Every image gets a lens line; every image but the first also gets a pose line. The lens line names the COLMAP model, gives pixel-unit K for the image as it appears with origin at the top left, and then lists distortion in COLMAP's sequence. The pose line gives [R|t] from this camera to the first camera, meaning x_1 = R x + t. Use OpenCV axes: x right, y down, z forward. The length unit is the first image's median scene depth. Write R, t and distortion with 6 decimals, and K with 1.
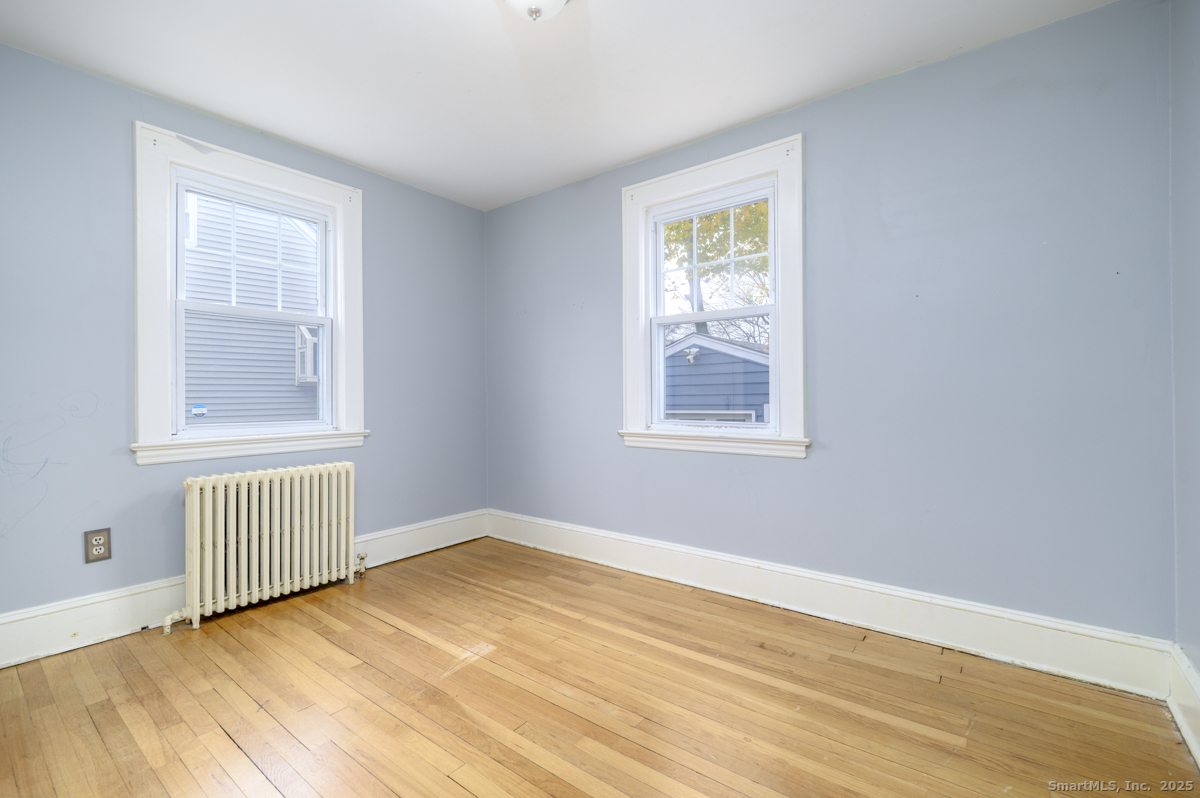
lens RADIAL K [[523.6, 0, 590.7], [0, 523.6, 399.4], [0, 0, 1]] dist [-0.000079, -0.000446]
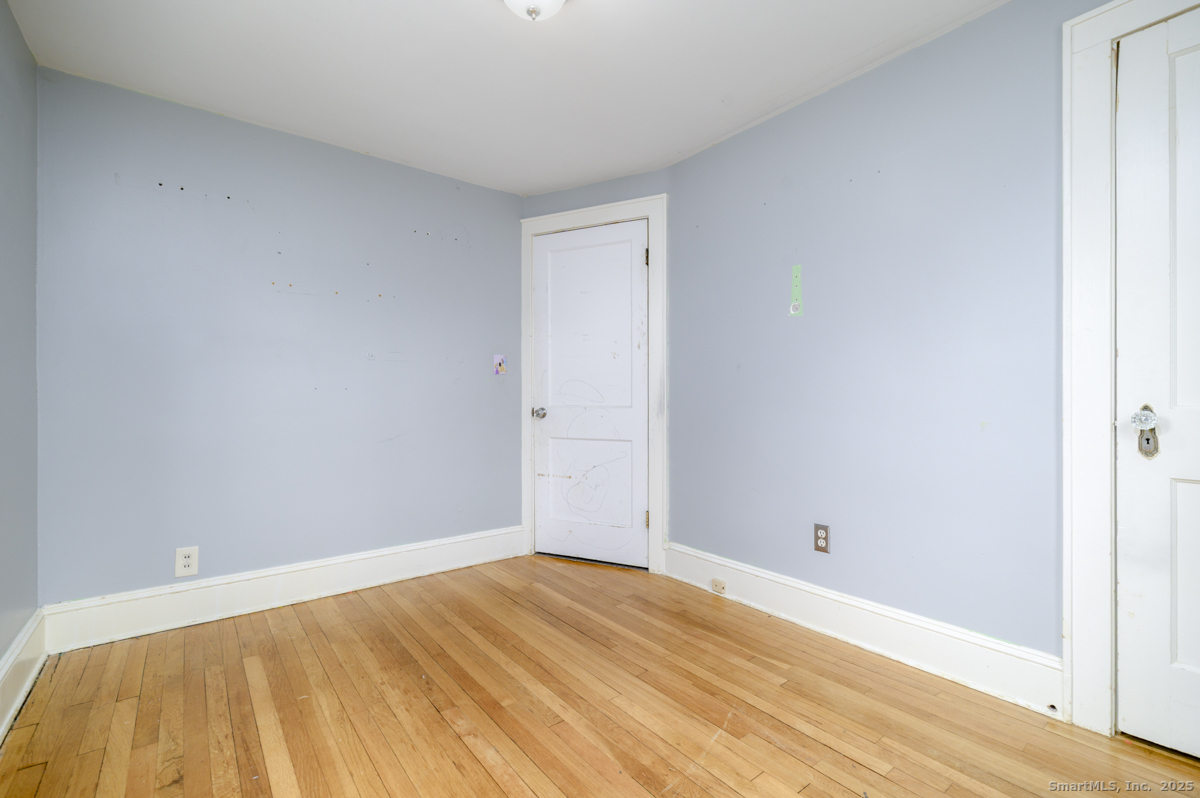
lens RADIAL K [[523.6, 0, 600.0], [0, 523.6, 398.5], [0, 0, 1]] dist [-0.000079, -0.000446]
pose [[-0.971746, 0.008654, 0.235870, -0.471885], [0.012002, 0.999846, 0.012765, -0.020867], [-0.235723, 0.015235, -0.971701, 2.000493]]
